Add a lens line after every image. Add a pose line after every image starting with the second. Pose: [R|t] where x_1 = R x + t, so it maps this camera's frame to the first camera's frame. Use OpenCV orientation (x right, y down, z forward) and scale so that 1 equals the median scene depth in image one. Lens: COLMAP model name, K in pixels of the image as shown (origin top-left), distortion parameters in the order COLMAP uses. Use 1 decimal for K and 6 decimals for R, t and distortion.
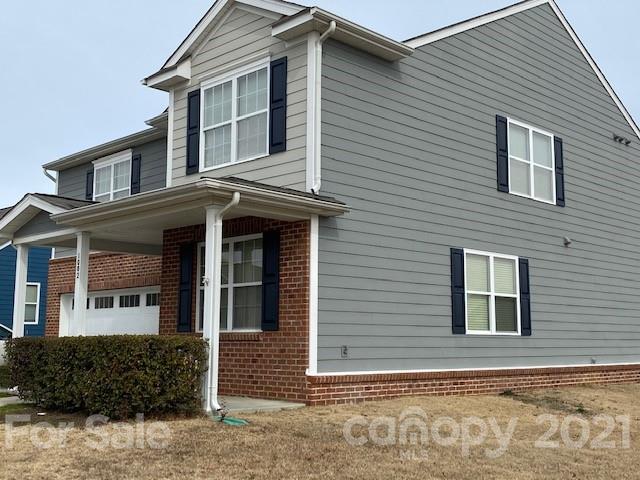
lens RADIAL K [[780.6, 0, 320.0], [0, 780.6, 239.5], [0, 0, 1]] dist [-0.013497, 0.000000]
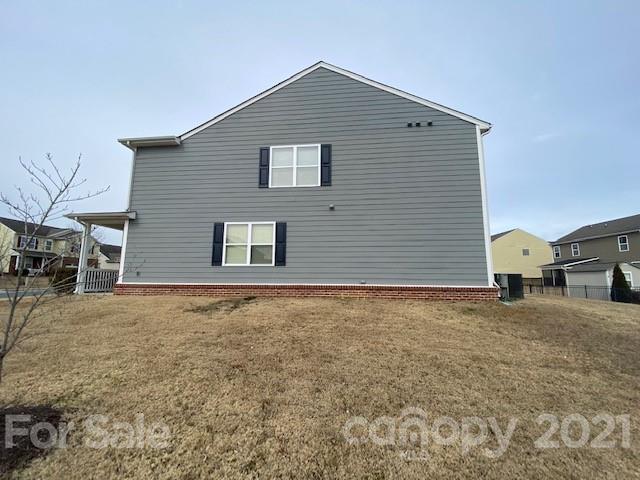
lens RADIAL K [[258.8, 0, 320.3], [0, 258.8, 239.0], [0, 0, 1]] dist [0.015194, 0.000012]
pose [[0.635072, -0.097047, -0.766333, 0.776936], [0.100669, 0.994014, -0.042454, 0.097916], [0.765865, -0.050184, 0.641040, 0.709986]]
